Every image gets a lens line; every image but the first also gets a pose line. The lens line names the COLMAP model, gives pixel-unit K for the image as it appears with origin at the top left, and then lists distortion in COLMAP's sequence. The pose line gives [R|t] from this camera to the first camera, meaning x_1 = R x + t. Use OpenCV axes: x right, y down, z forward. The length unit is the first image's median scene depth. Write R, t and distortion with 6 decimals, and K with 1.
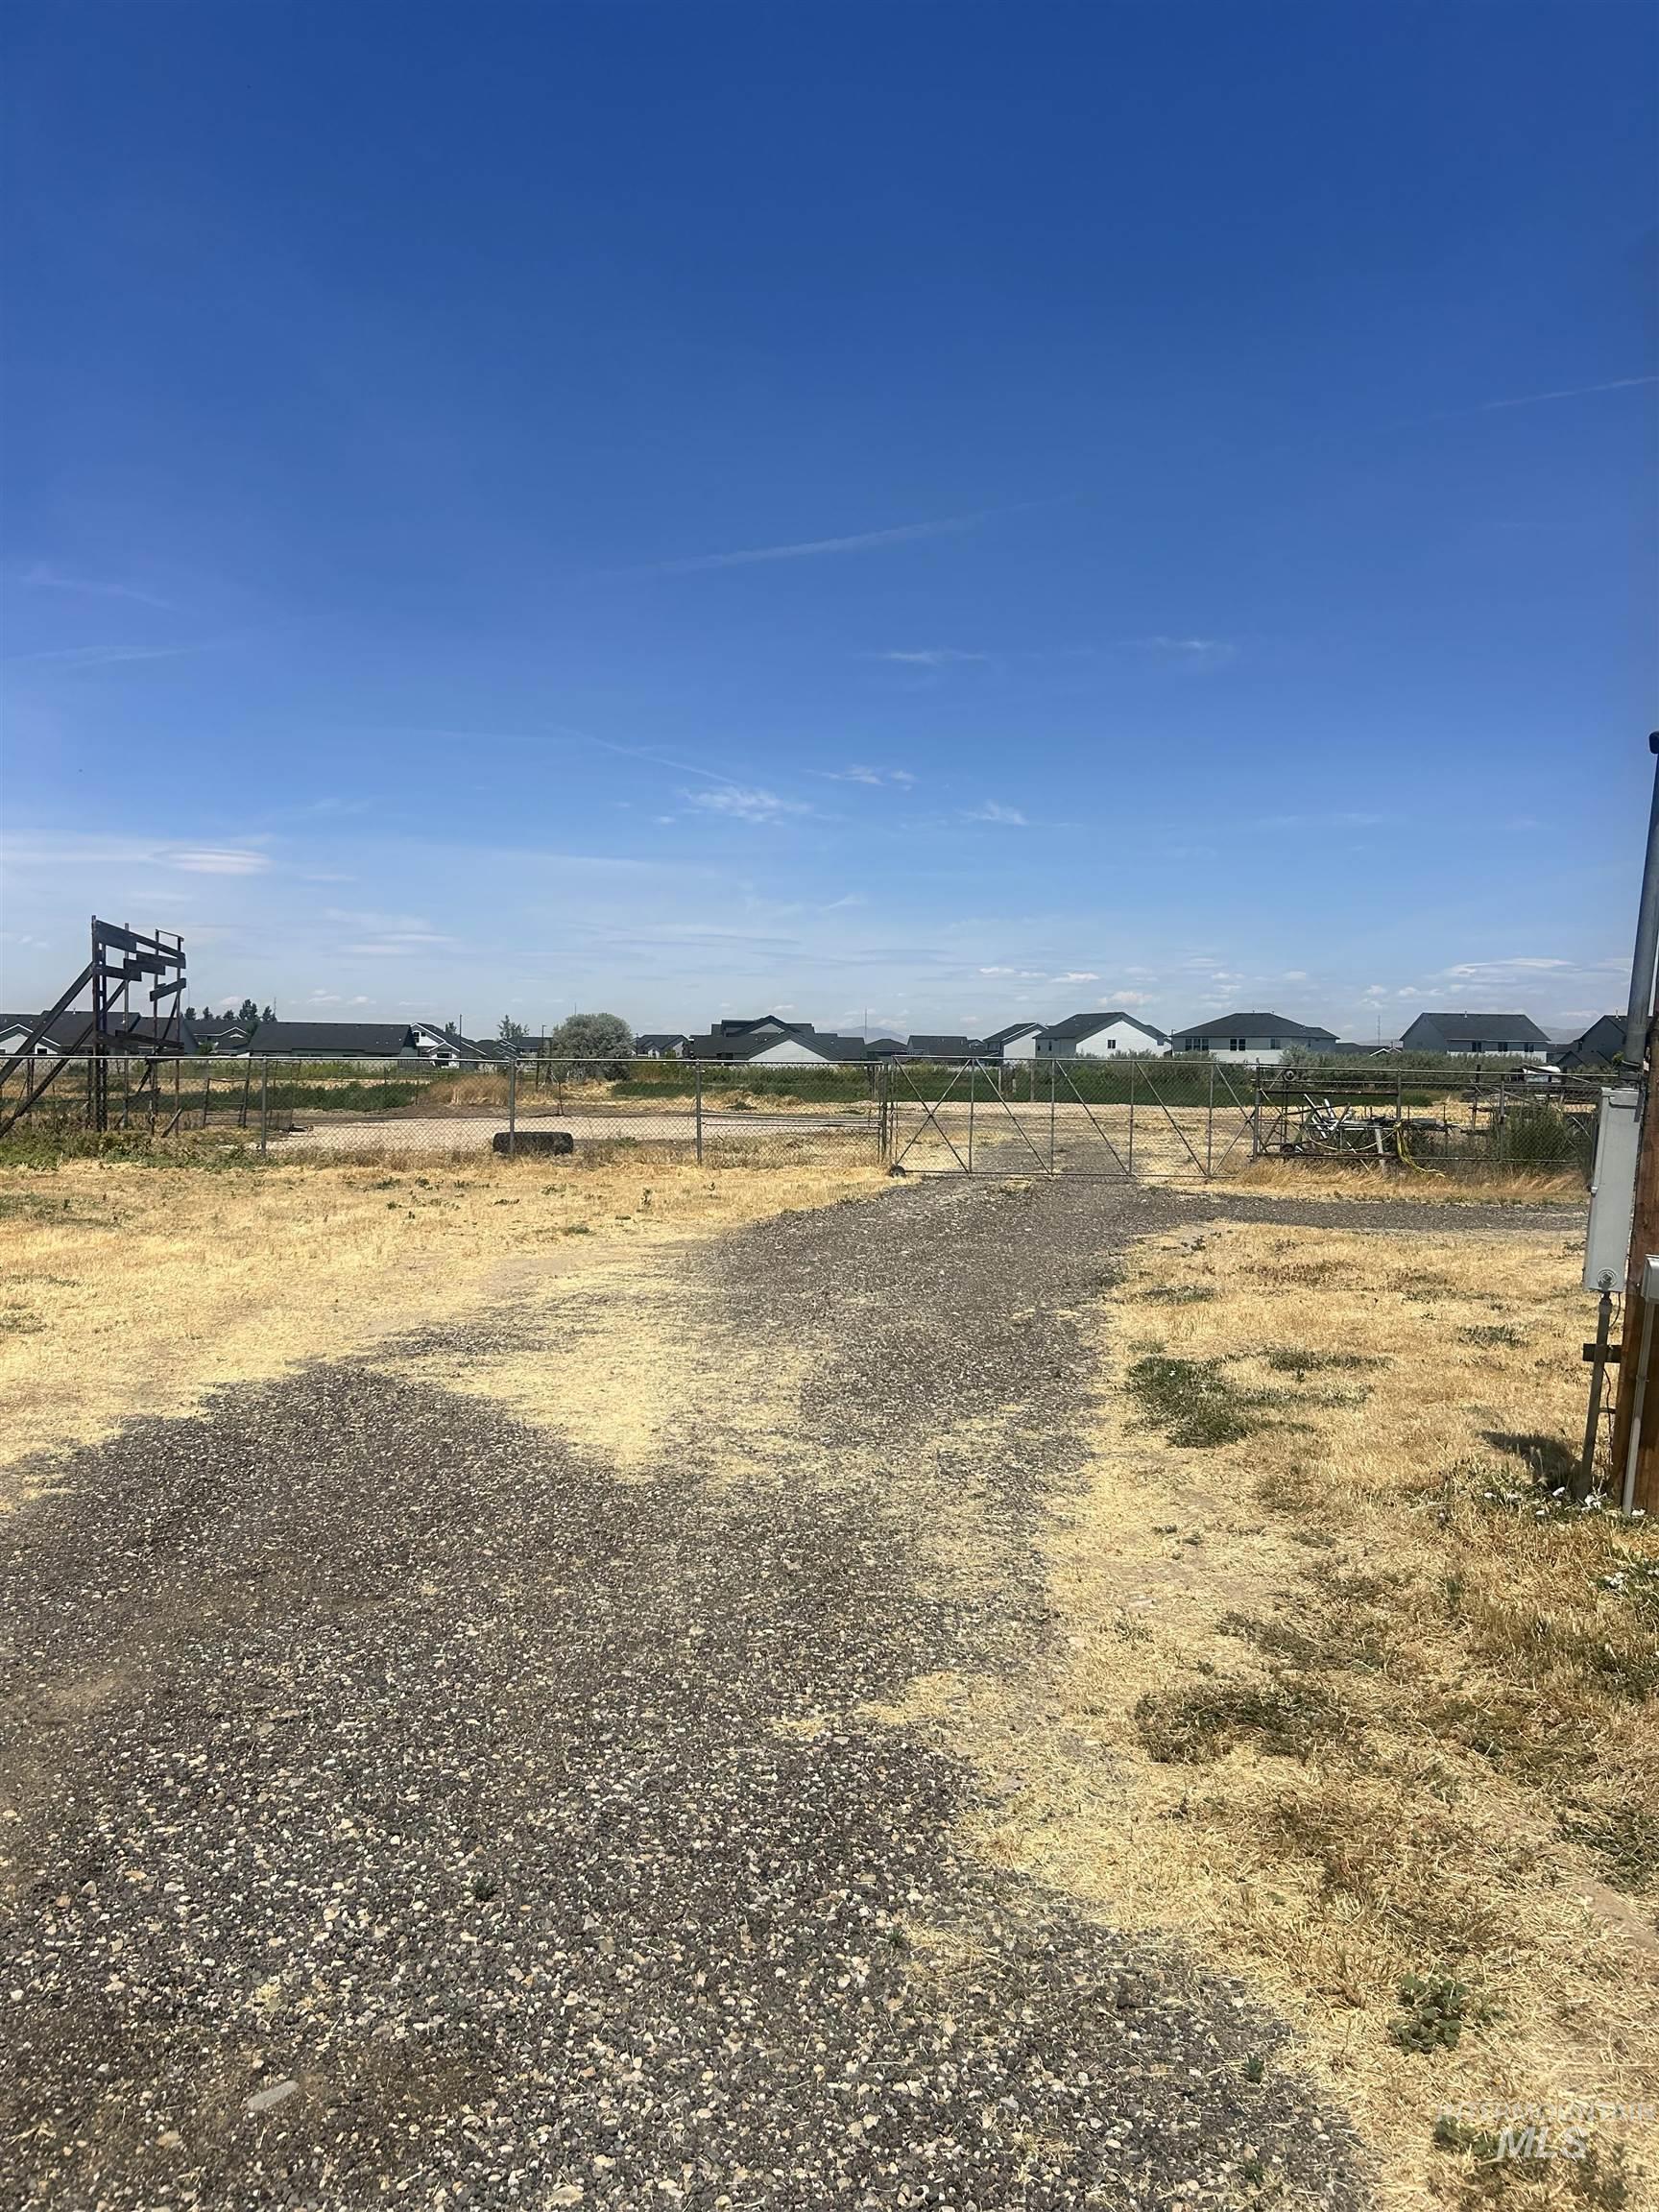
lens RADIAL K [[1670.0, 0, 821.1], [0, 1670.0, 1084.0], [0, 0, 1]] dist [0.040845, -0.029867]
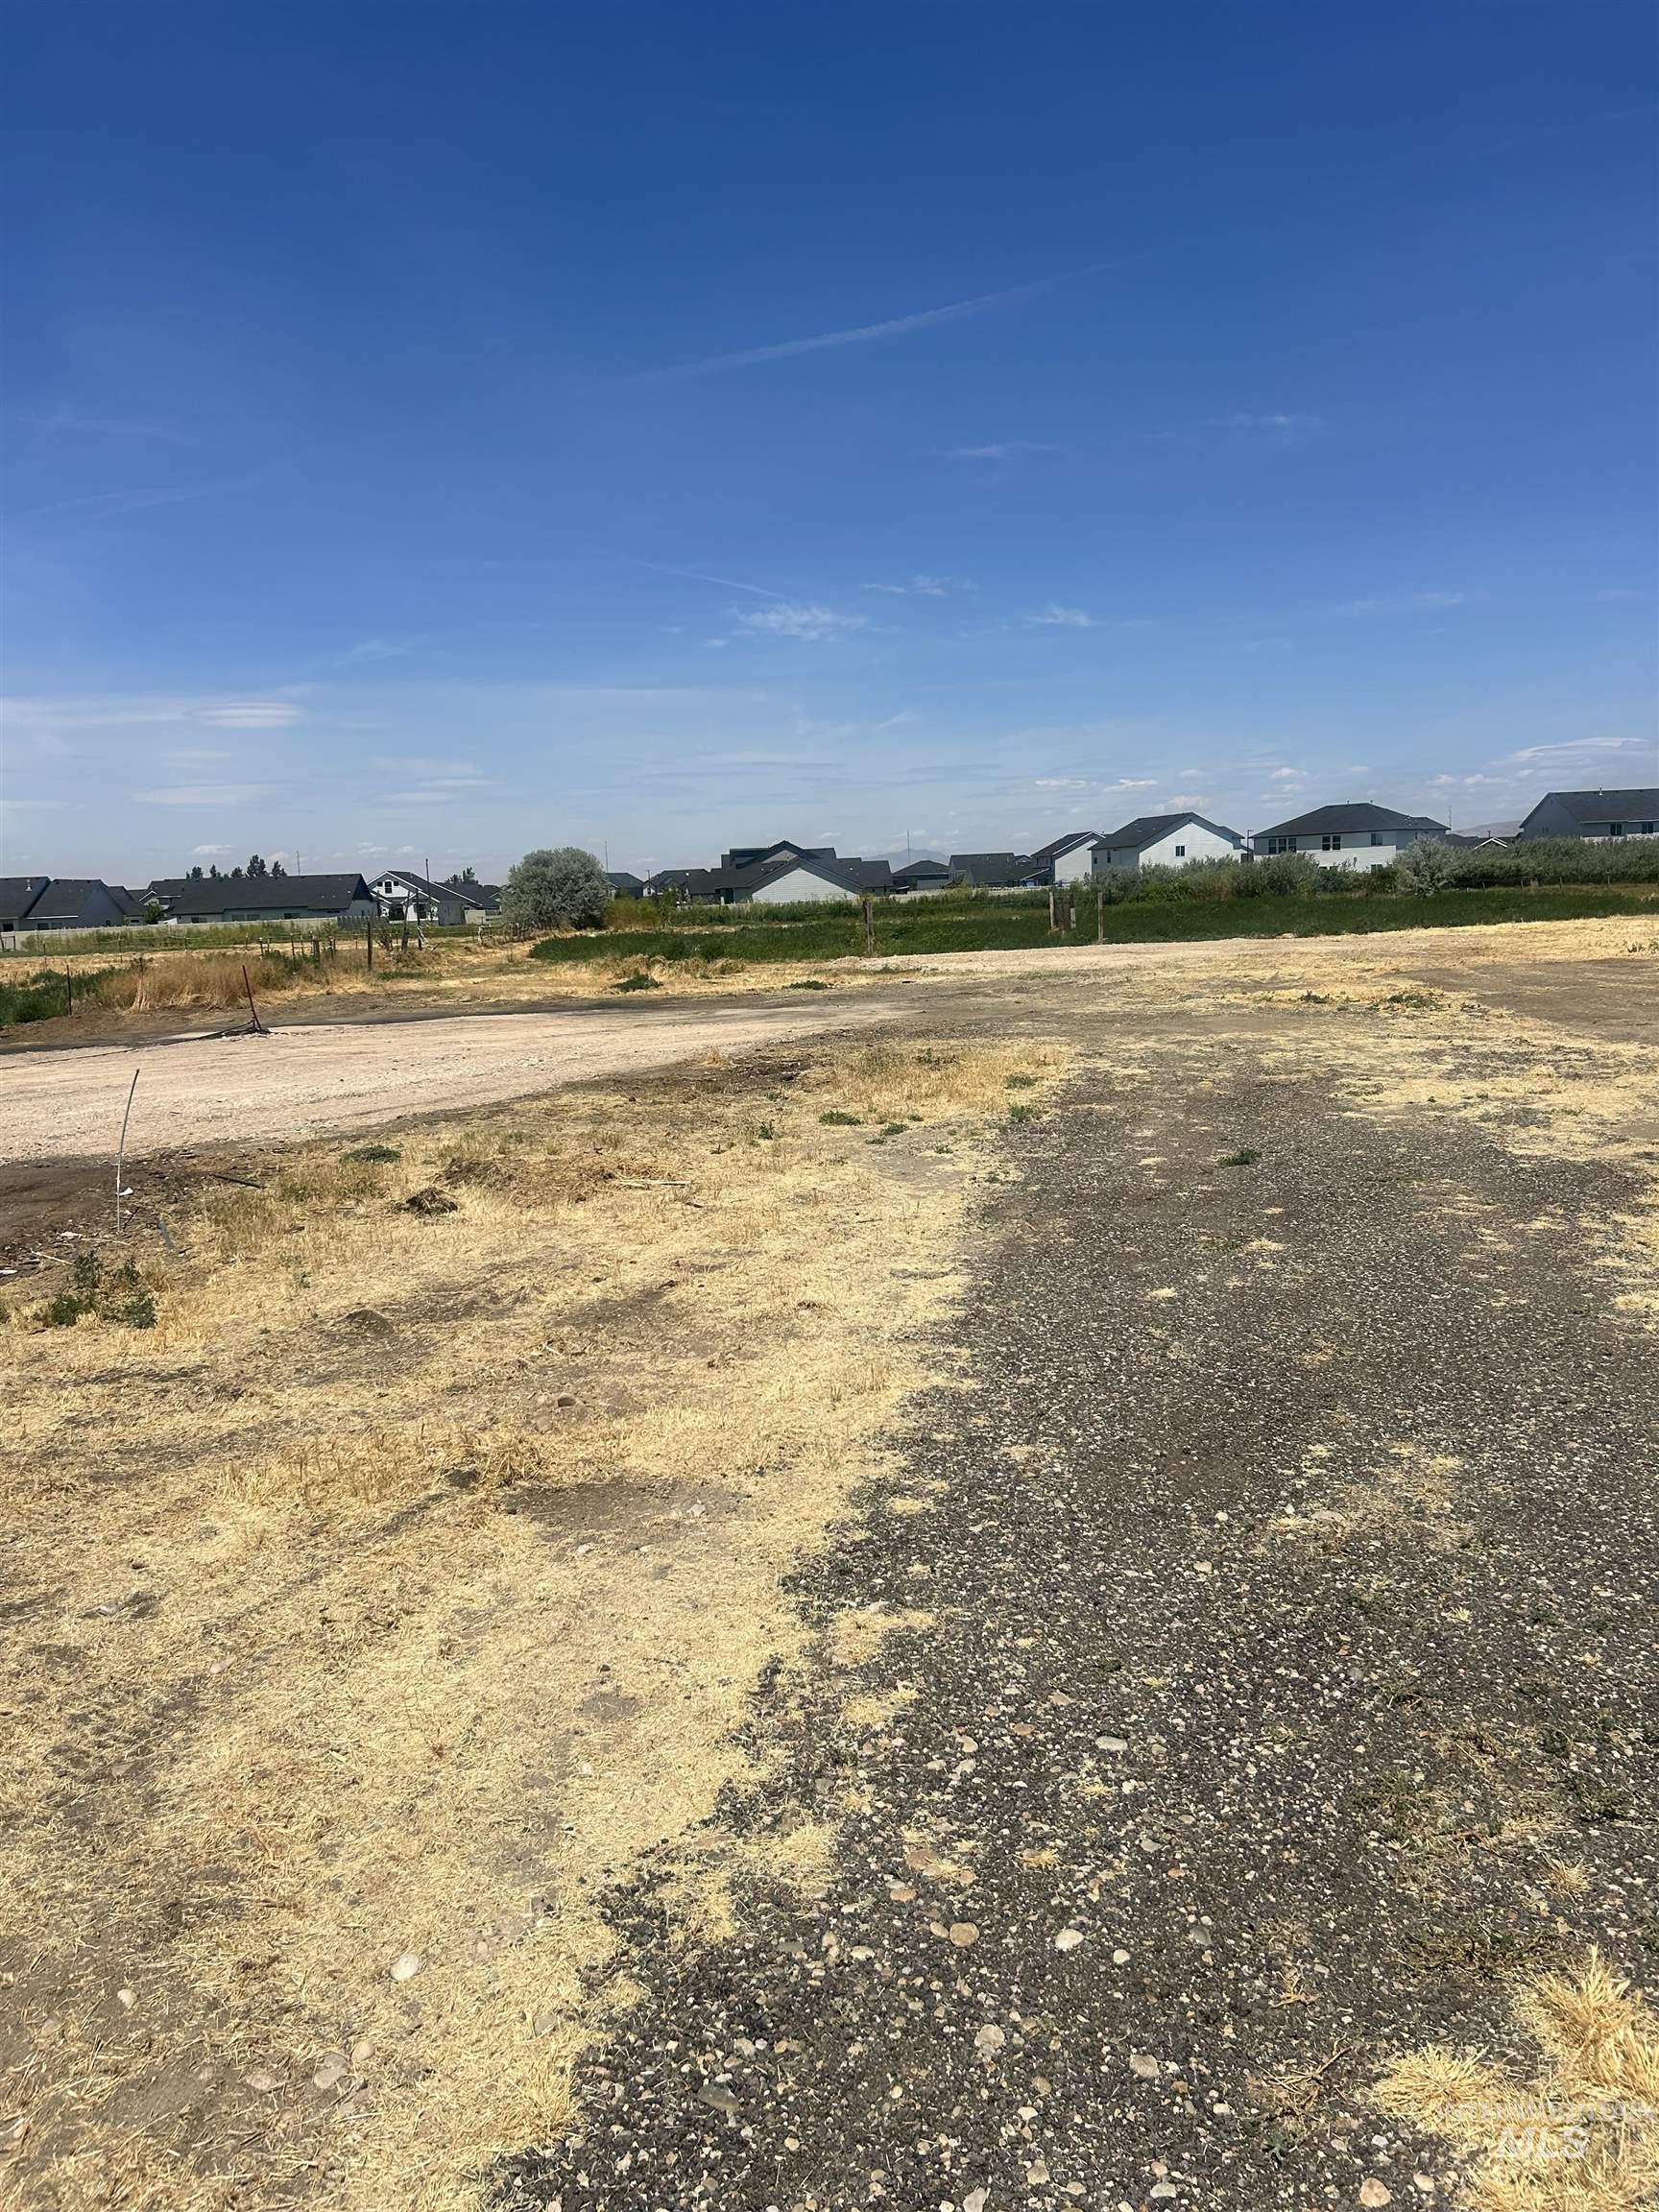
lens RADIAL K [[1670.0, 0, 829.5], [0, 1670.0, 1106.7], [0, 0, 1]] dist [0.040845, -0.029867]
pose [[0.997718, -0.048634, -0.046844, 0.027495], [0.053713, 0.992016, 0.114099, -0.001749], [0.040921, -0.116355, 0.992364, 0.124119]]
